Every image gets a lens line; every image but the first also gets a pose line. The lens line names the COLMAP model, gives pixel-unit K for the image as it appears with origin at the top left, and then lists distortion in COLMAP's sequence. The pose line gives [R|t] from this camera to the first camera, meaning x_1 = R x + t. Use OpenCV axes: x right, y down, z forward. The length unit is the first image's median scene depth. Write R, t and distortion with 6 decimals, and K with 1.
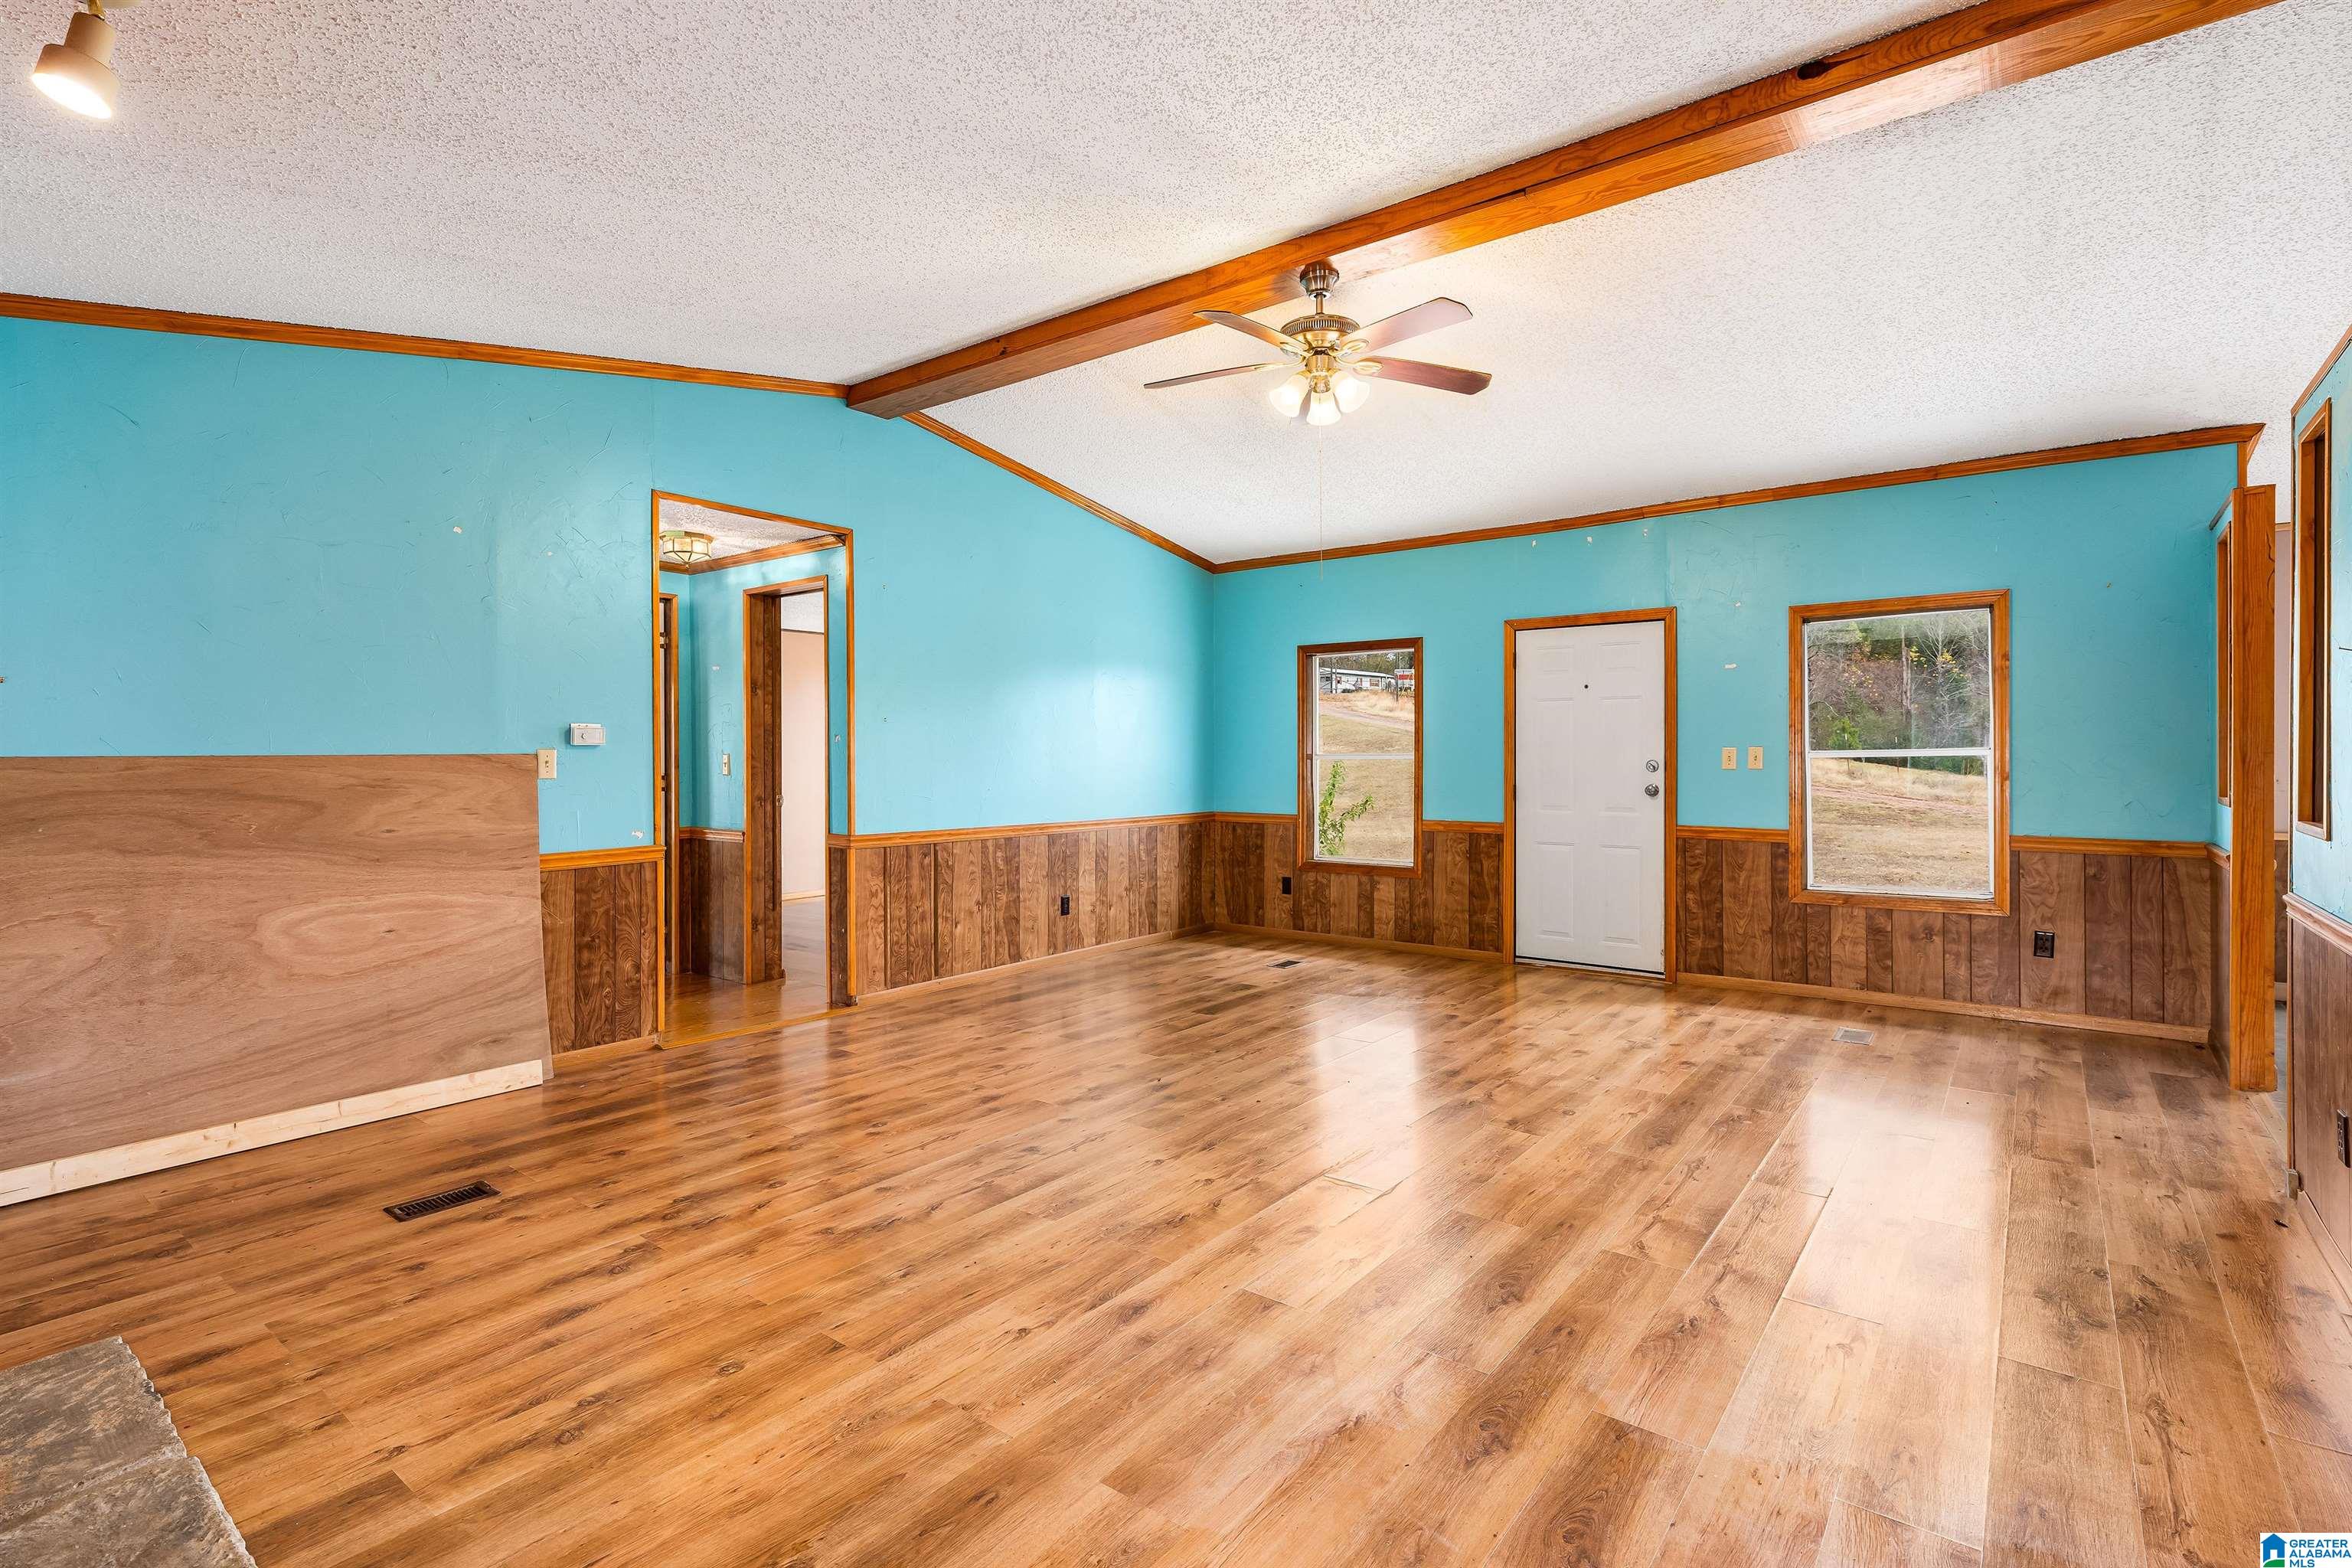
lens RADIAL K [[1104.9, 0, 1184.4], [0, 1104.9, 760.0], [0, 0, 1]] dist [-0.000611, -0.000404]
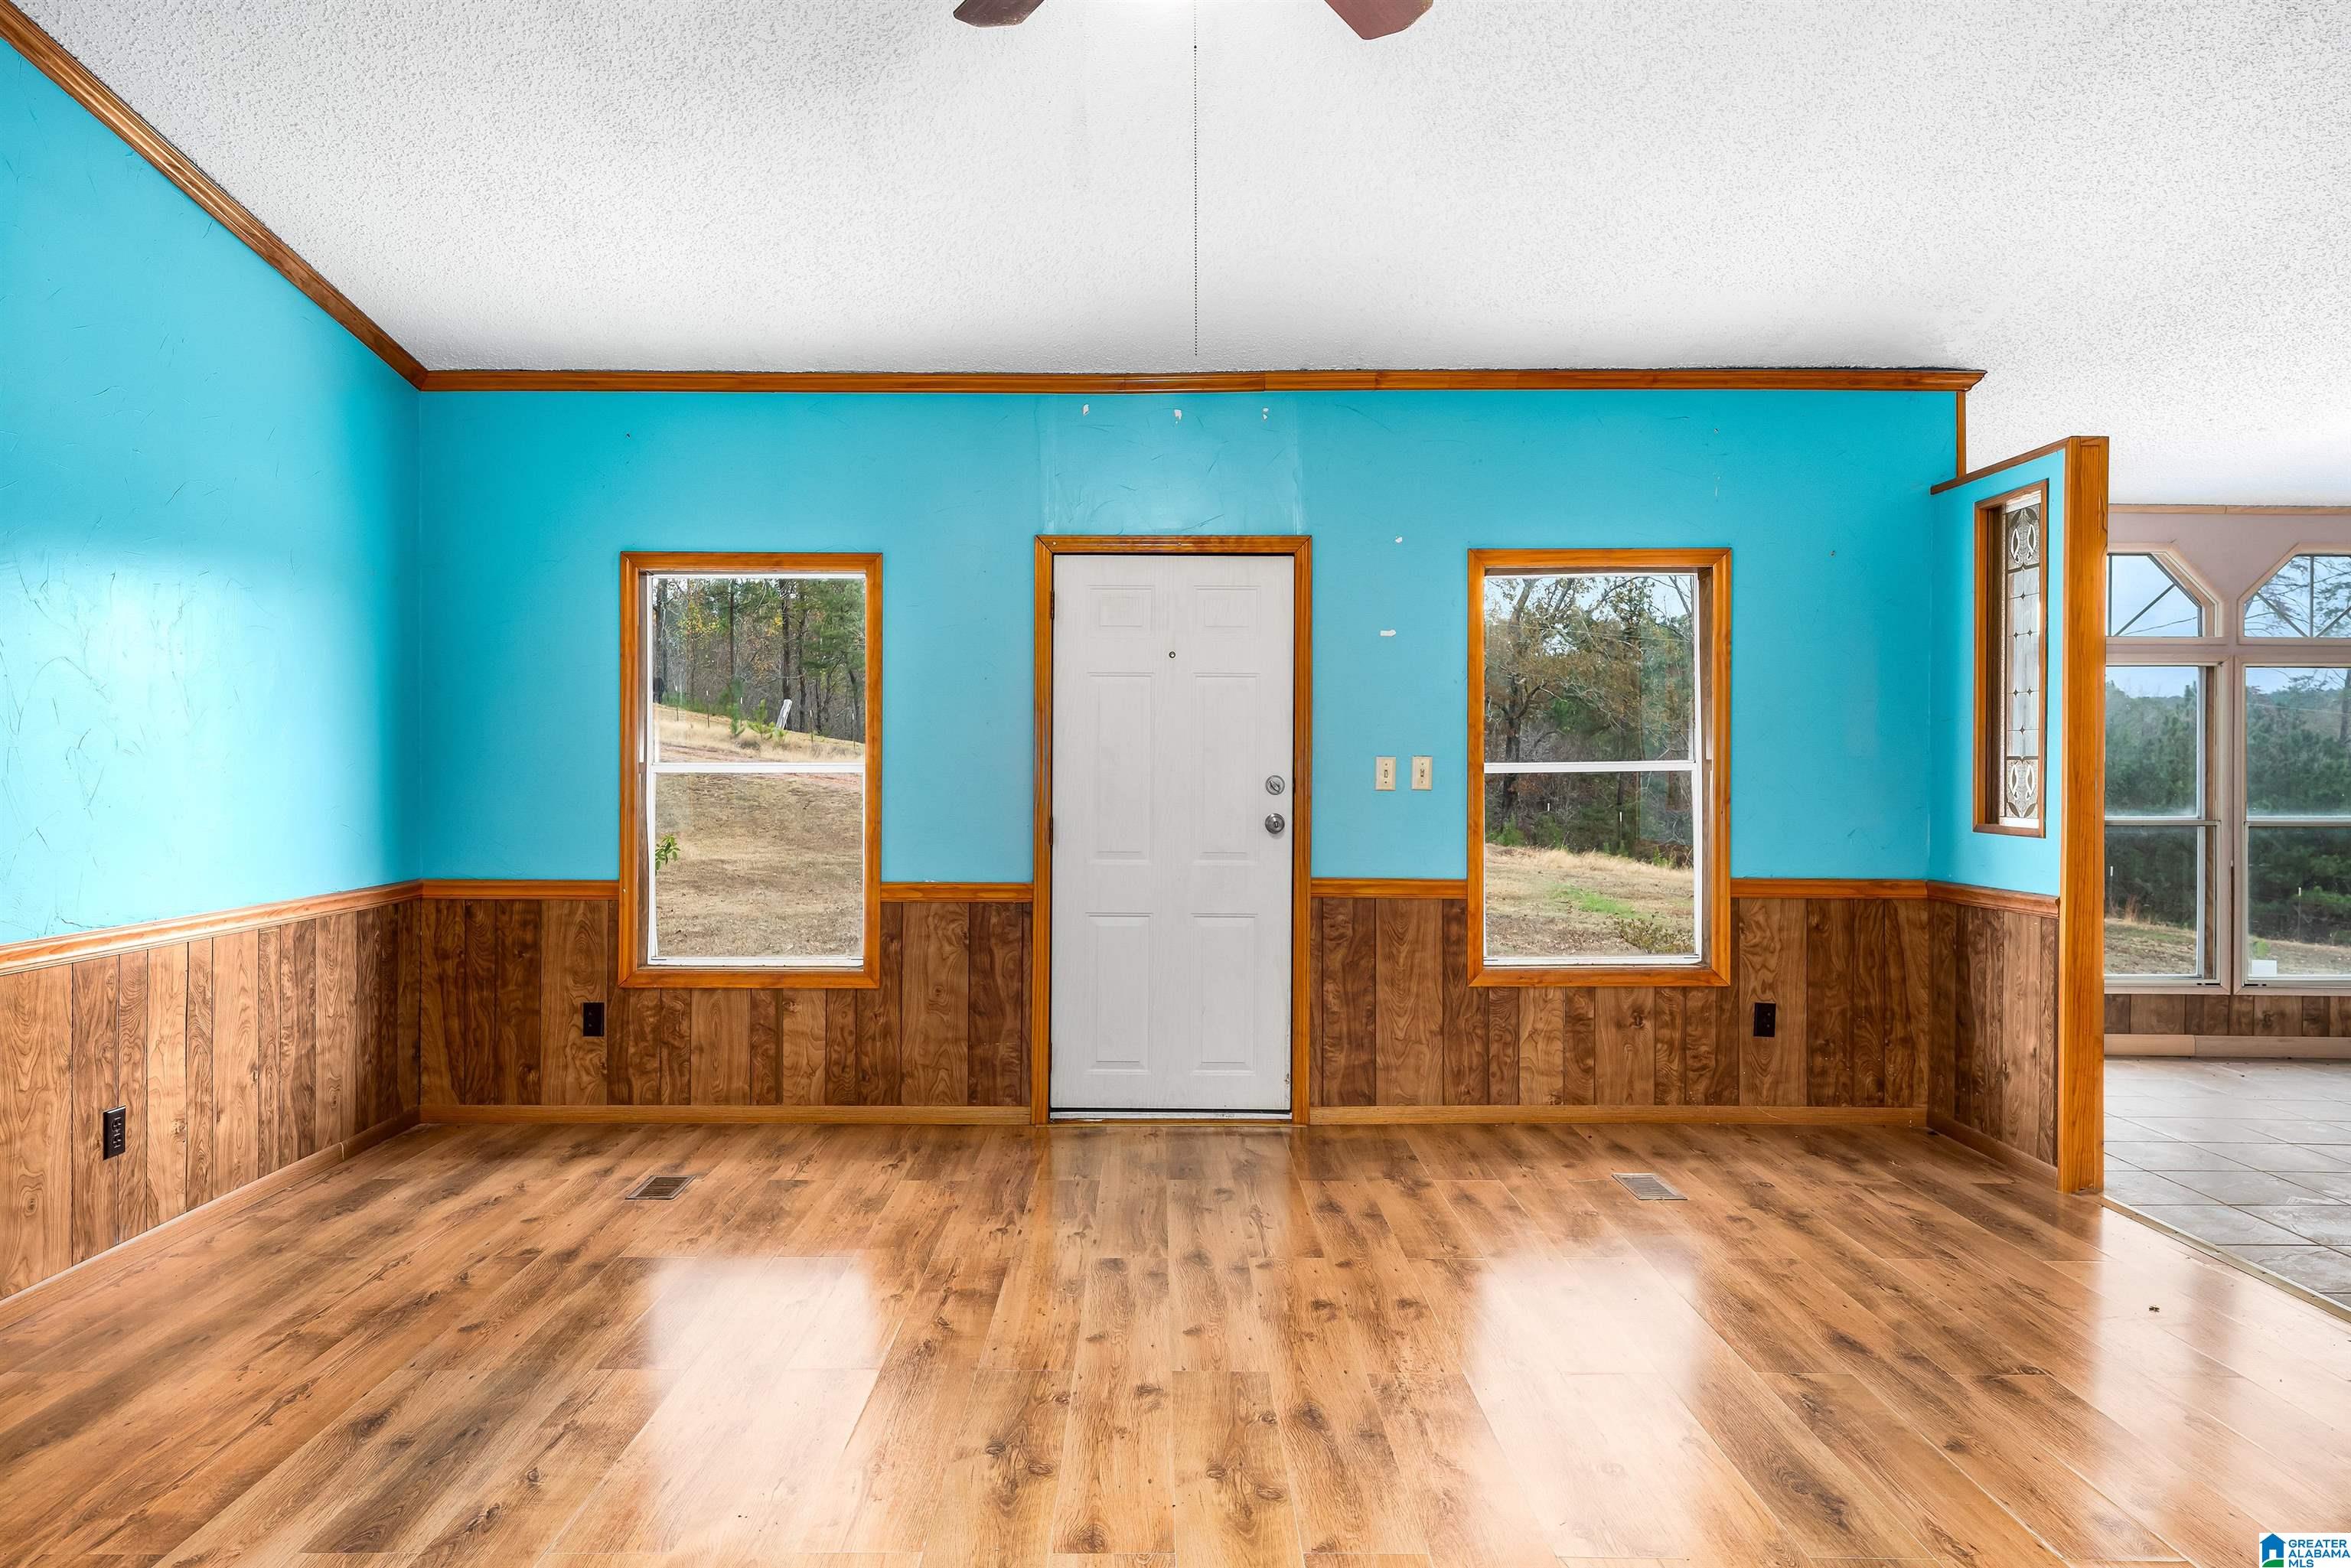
lens RADIAL K [[1502.3, 0, 1147.4], [0, 1502.3, 776.1], [0, 0, 1]] dist [0.003199, -0.001296]
pose [[0.795972, -0.000060, 0.605334, -0.173502], [-0.002583, 0.999991, 0.003496, -0.002872], [-0.605328, -0.004346, 0.795964, 0.407484]]
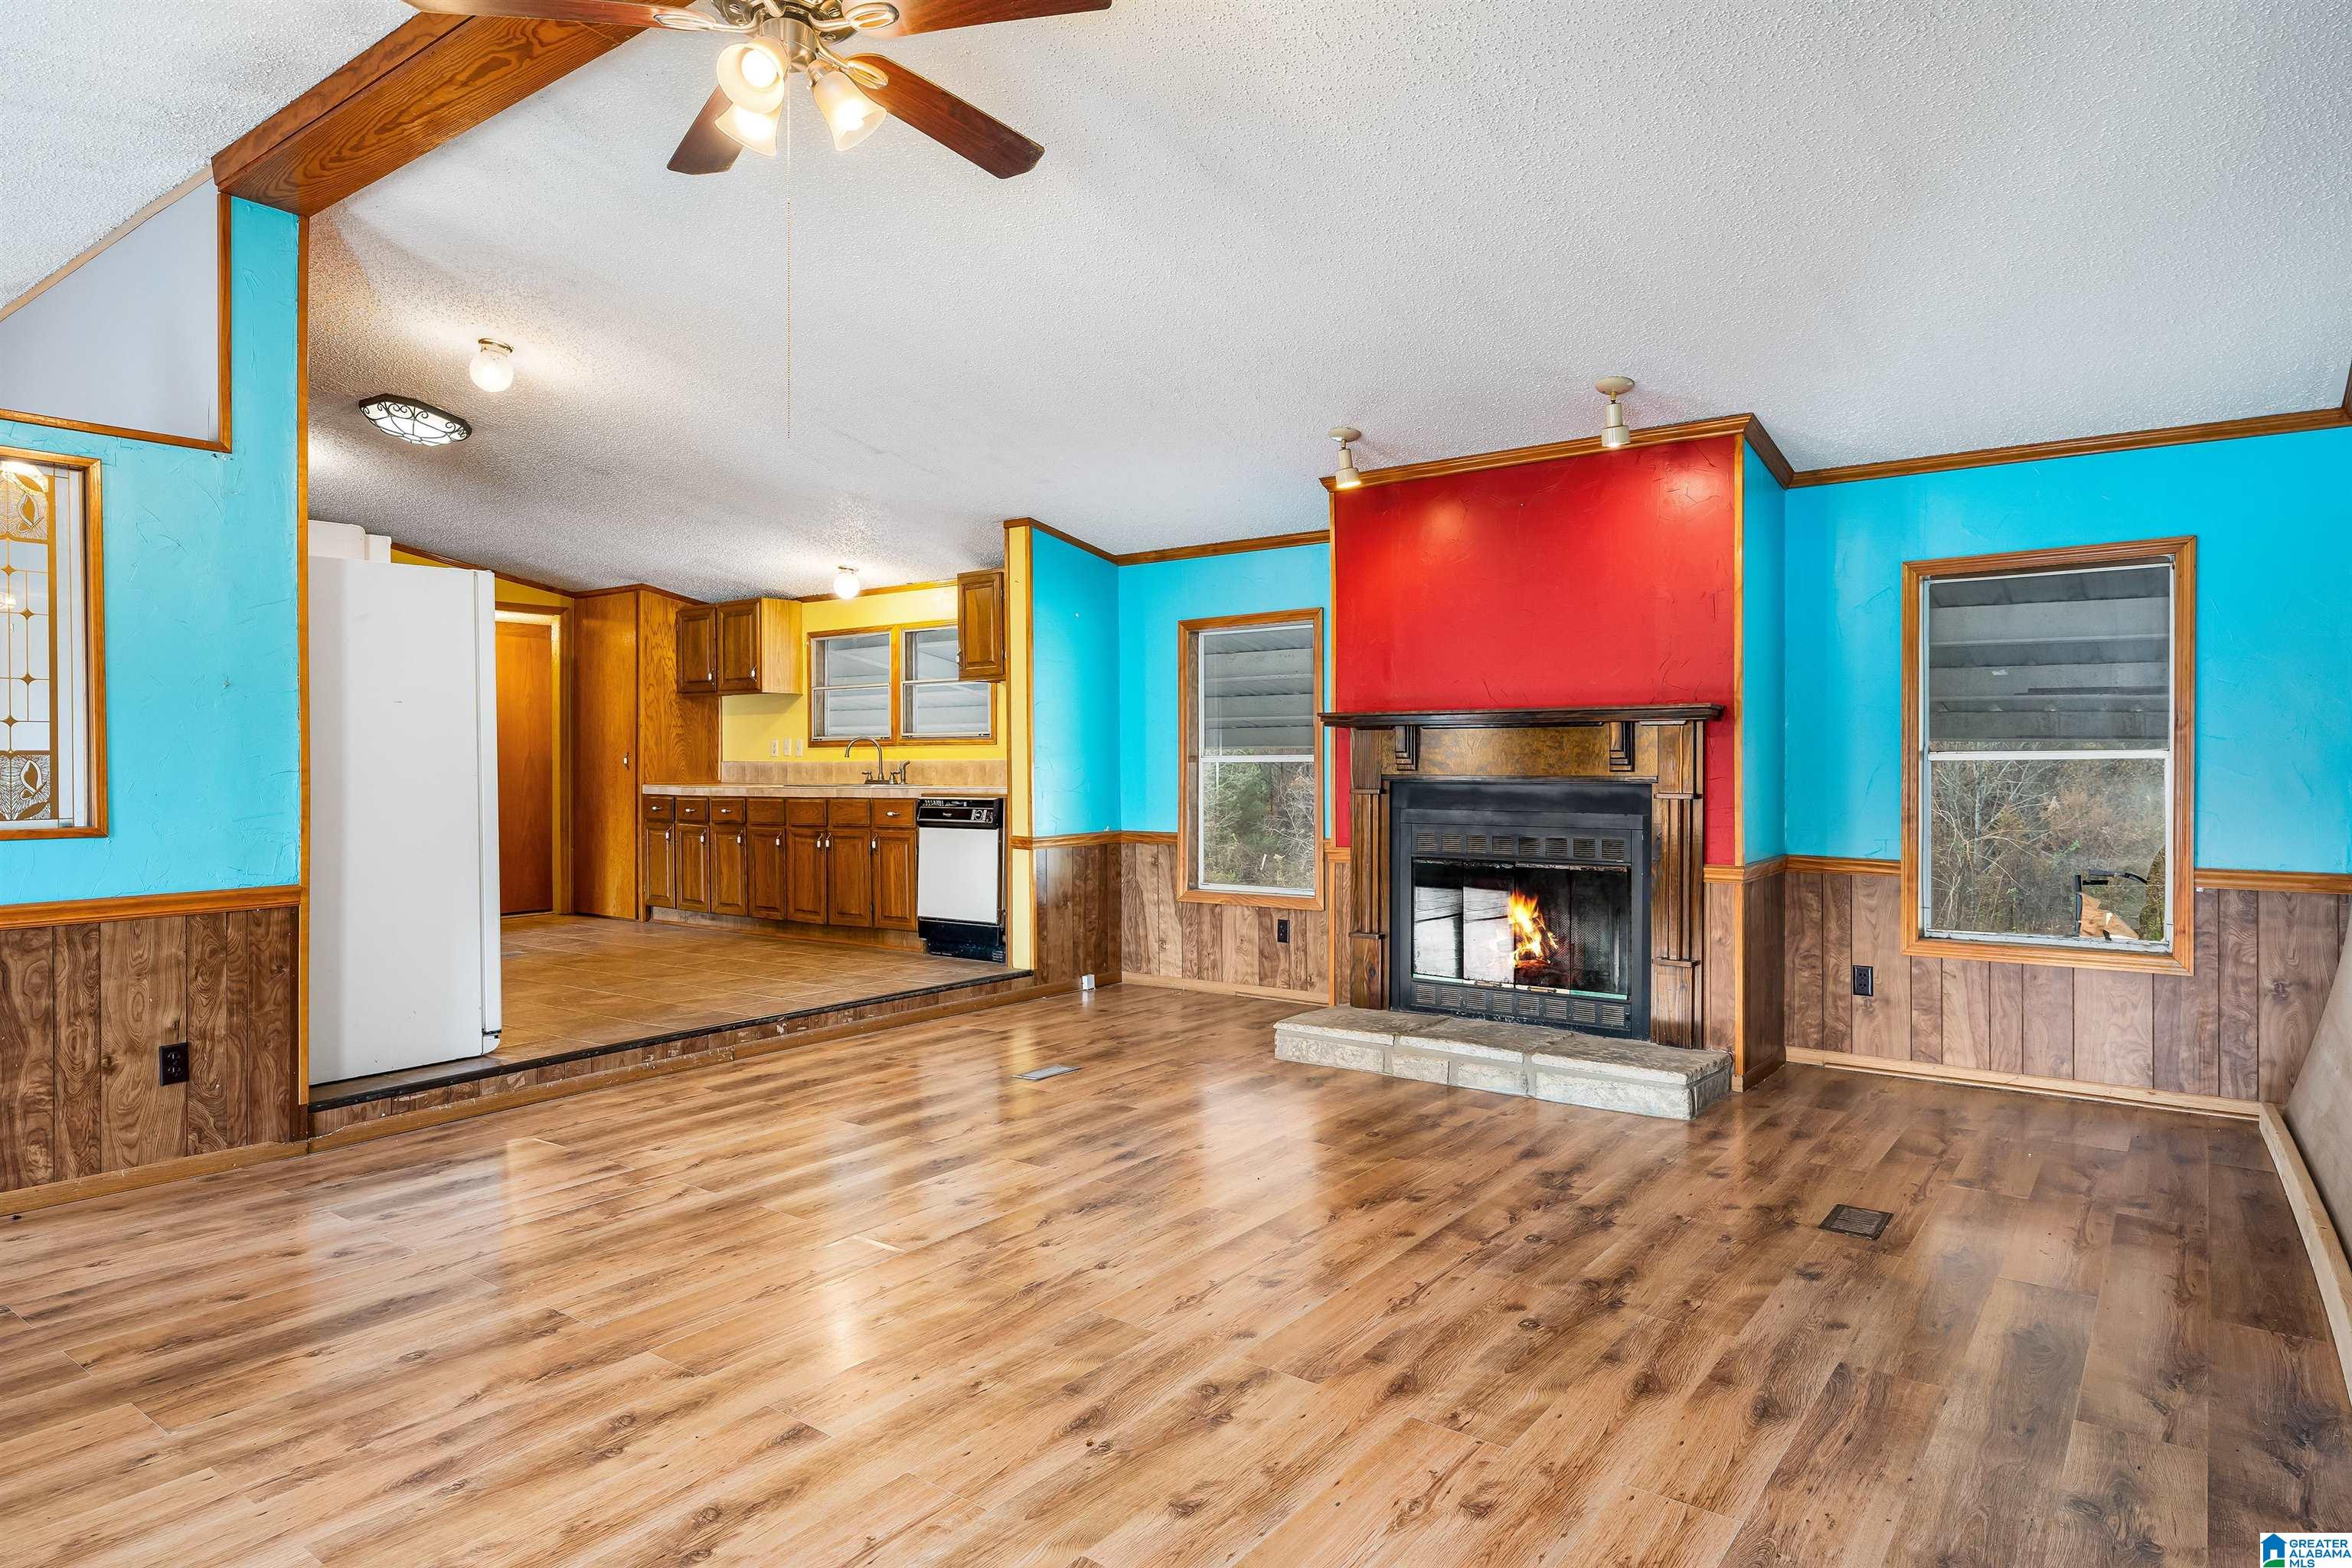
lens RADIAL K [[1364.2, 0, 1176.0], [0, 1364.2, 784.0], [0, 0, 1]] dist [0.001683, 0.000056]
pose [[-0.999917, 0.006223, -0.011303, -0.042549], [0.005945, 0.999683, 0.024468, -0.005165], [0.011451, 0.024399, -0.999637, 1.227828]]
